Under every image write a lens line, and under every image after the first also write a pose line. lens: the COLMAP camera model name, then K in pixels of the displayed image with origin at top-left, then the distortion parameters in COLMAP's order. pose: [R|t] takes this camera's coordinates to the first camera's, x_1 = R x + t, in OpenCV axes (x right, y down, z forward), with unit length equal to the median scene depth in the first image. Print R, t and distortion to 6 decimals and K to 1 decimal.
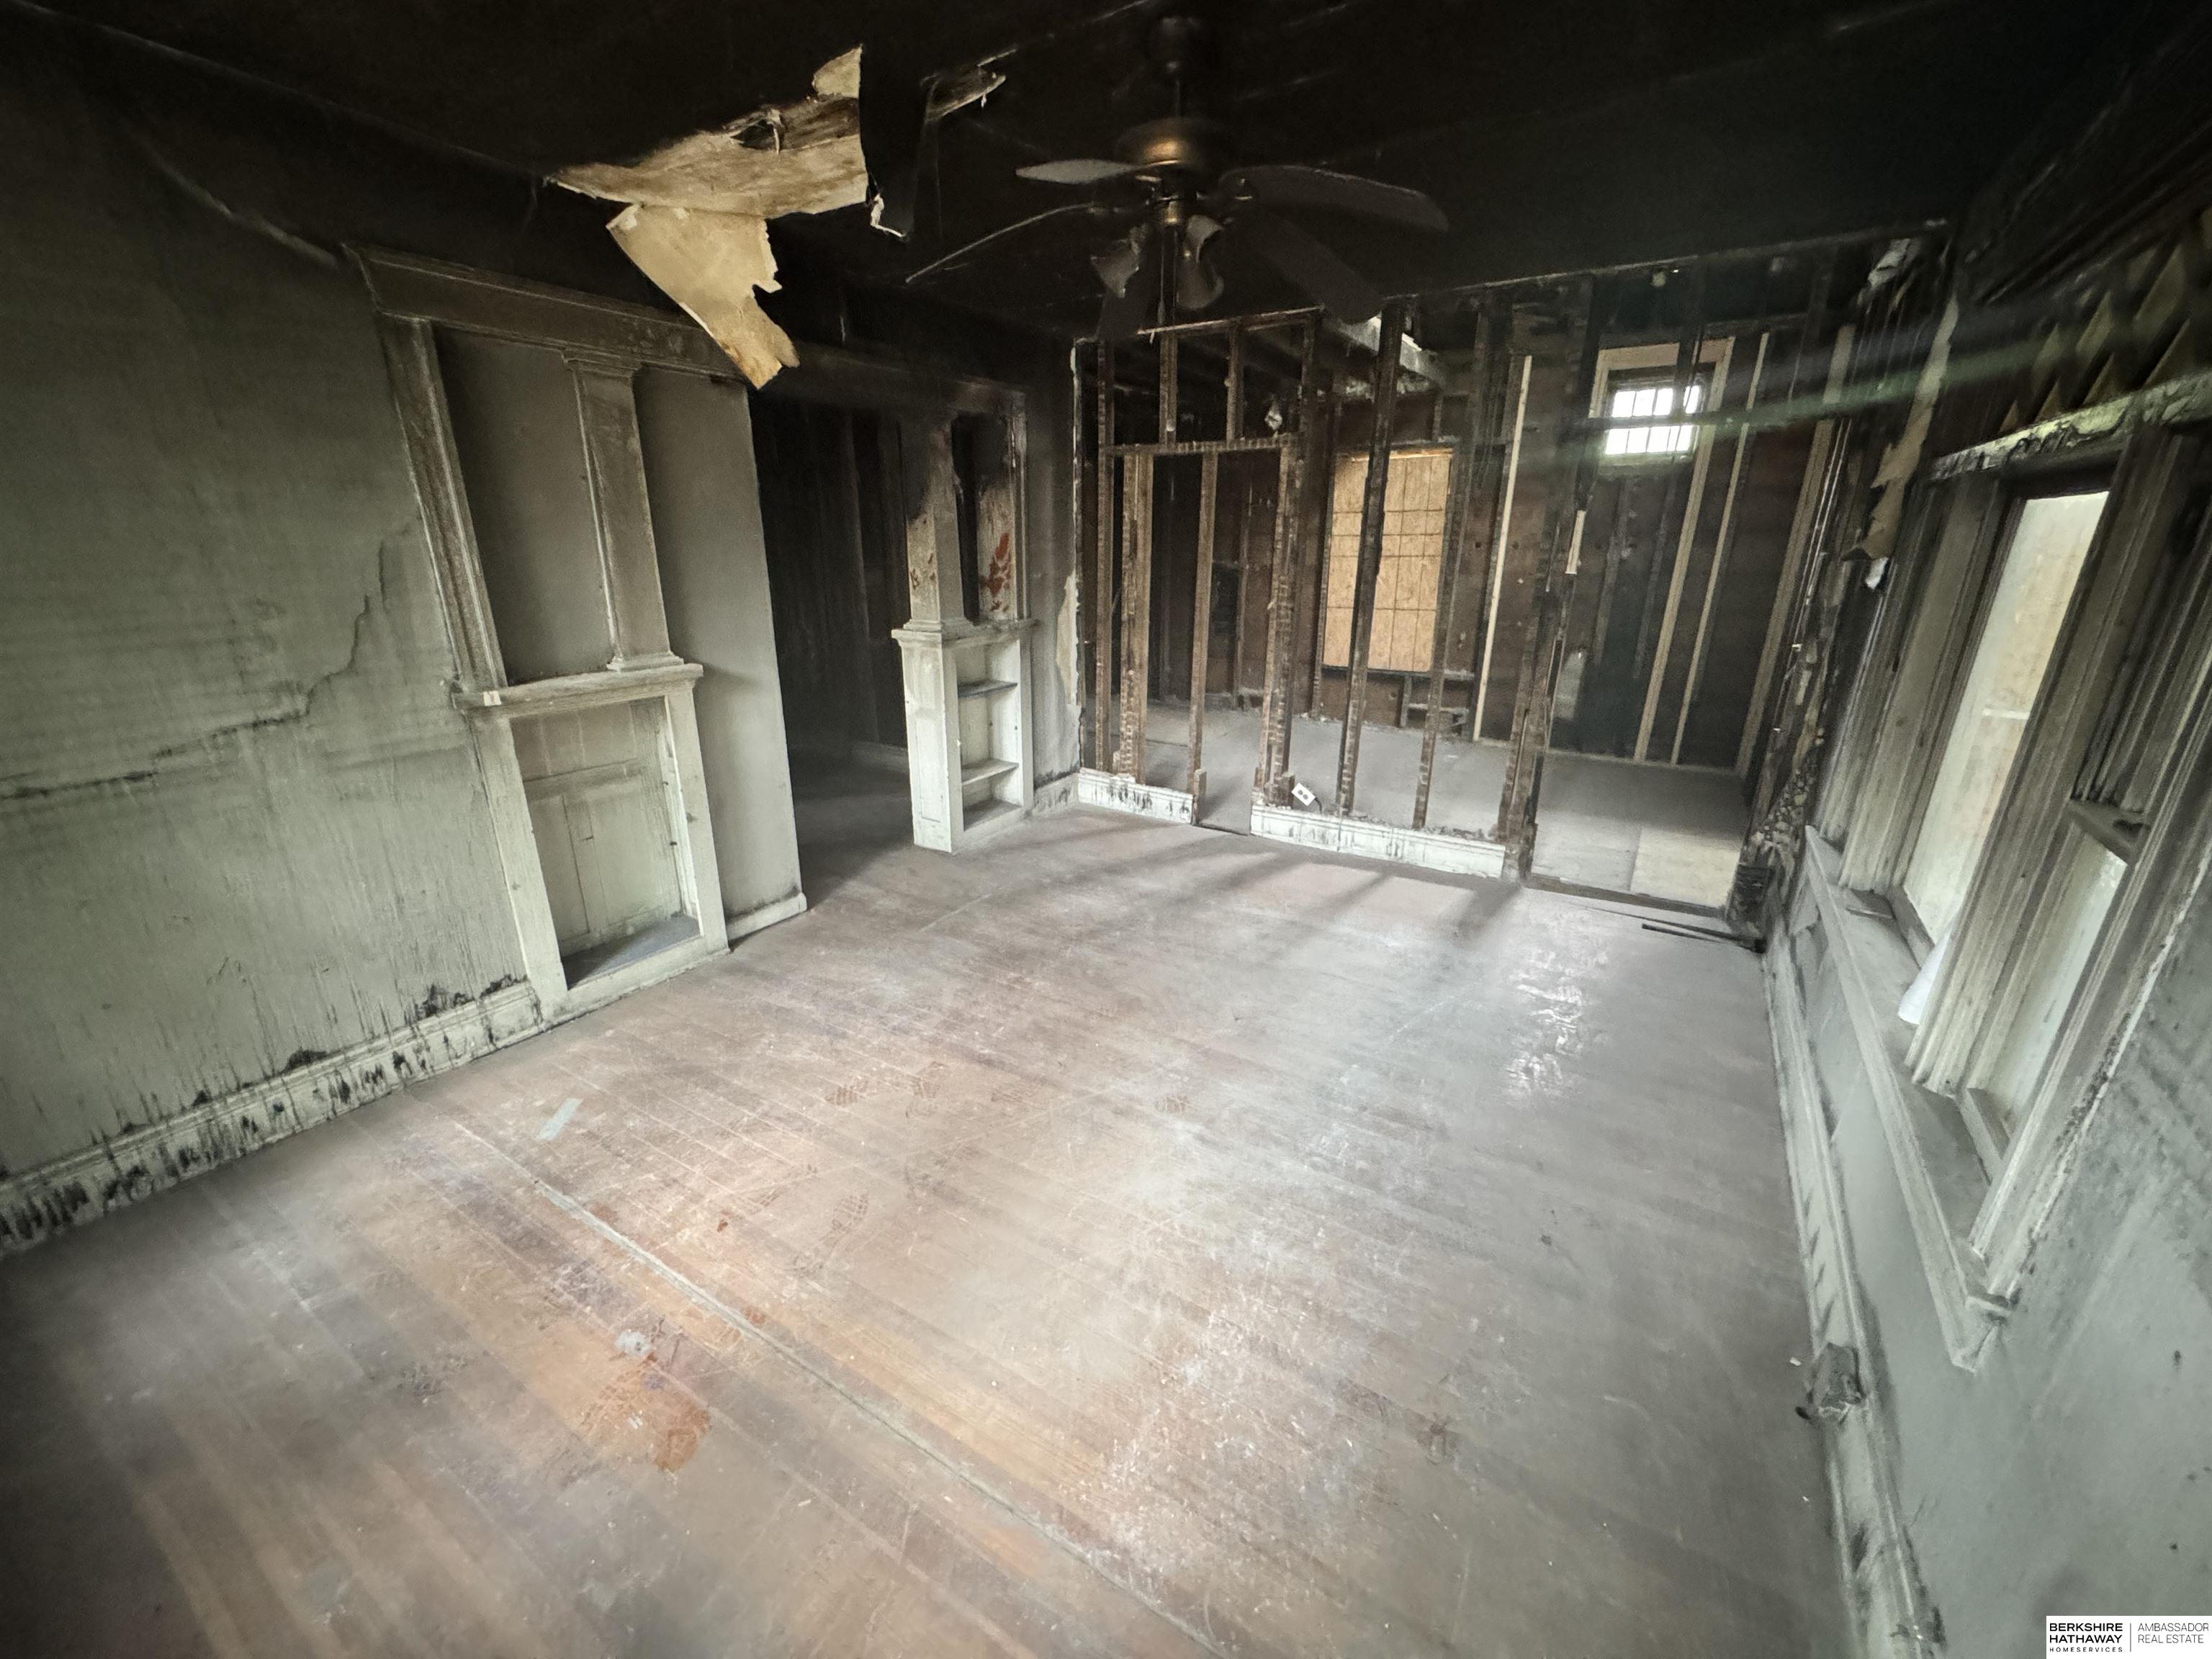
lens RADIAL K [[881.6, 0, 1115.1], [0, 881.6, 833.1], [0, 0, 1]] dist [-0.002965, 0.000475]
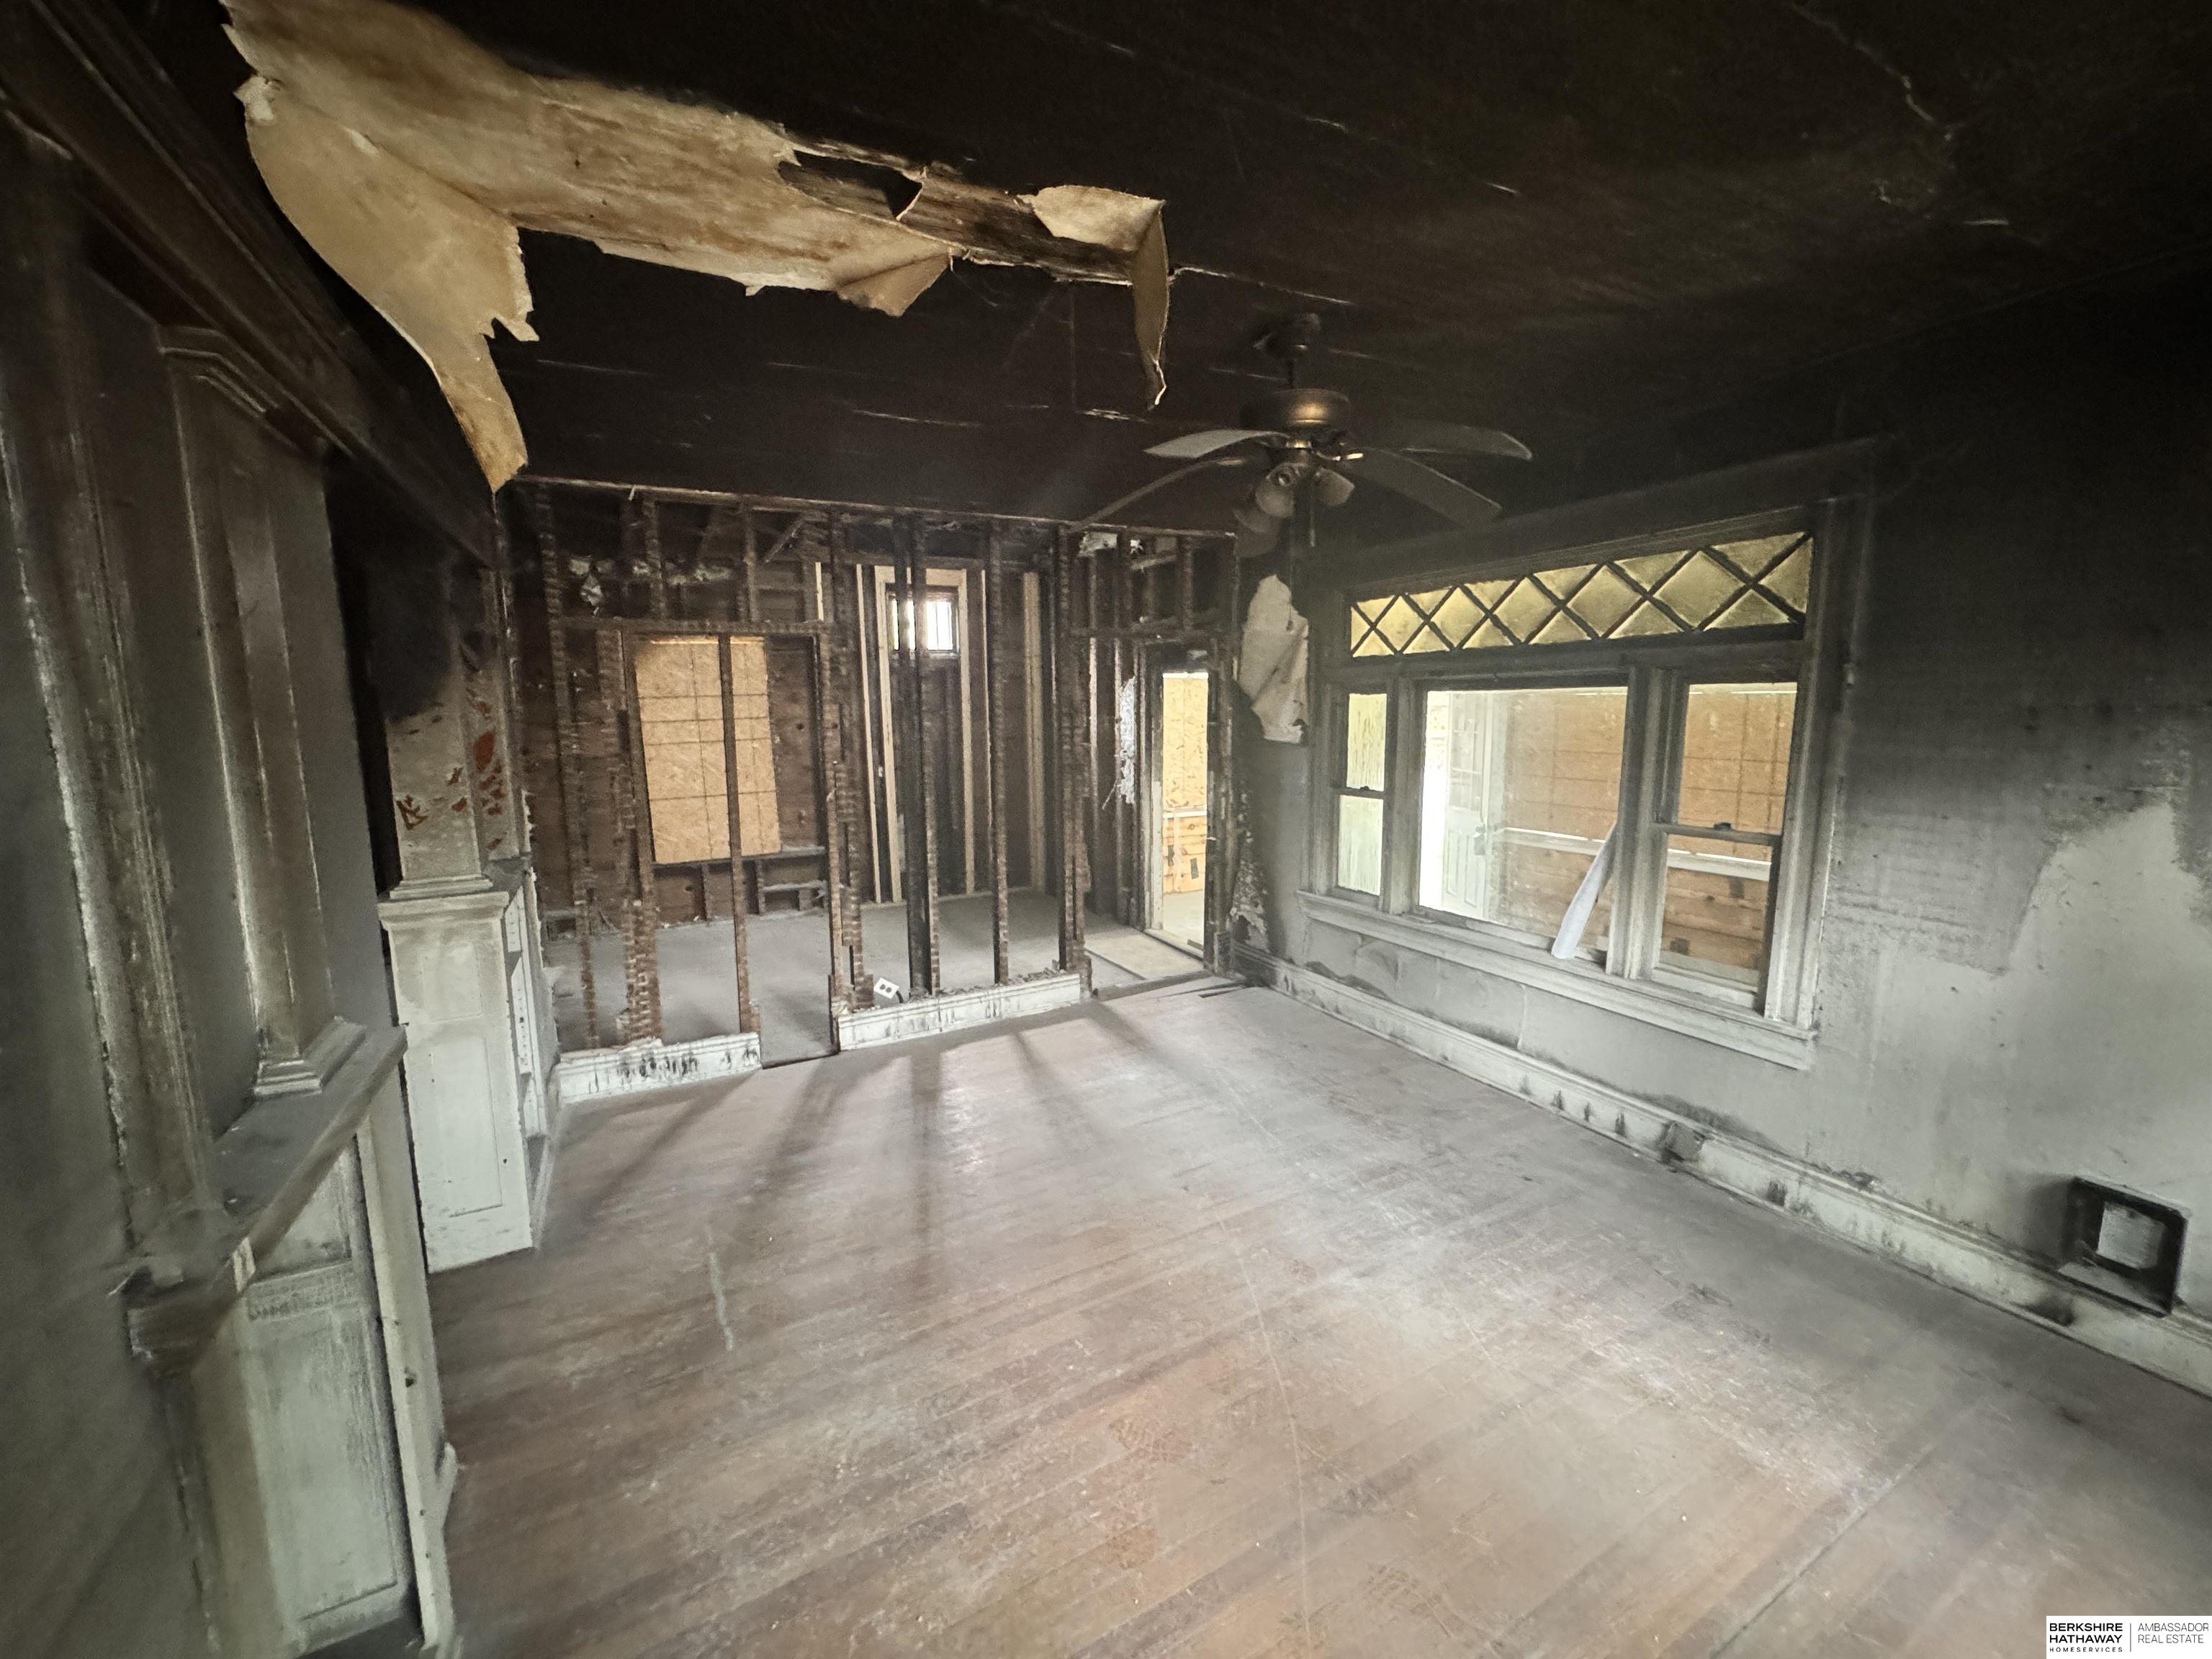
lens RADIAL K [[881.6, 0, 1104.7], [0, 881.6, 833.8], [0, 0, 1]] dist [-0.002965, 0.000475]
pose [[0.499993, -0.137786, 0.854998, -0.484503], [0.298488, 0.954187, -0.020782, -0.121623], [-0.812965, 0.265597, 0.518214, 0.317799]]
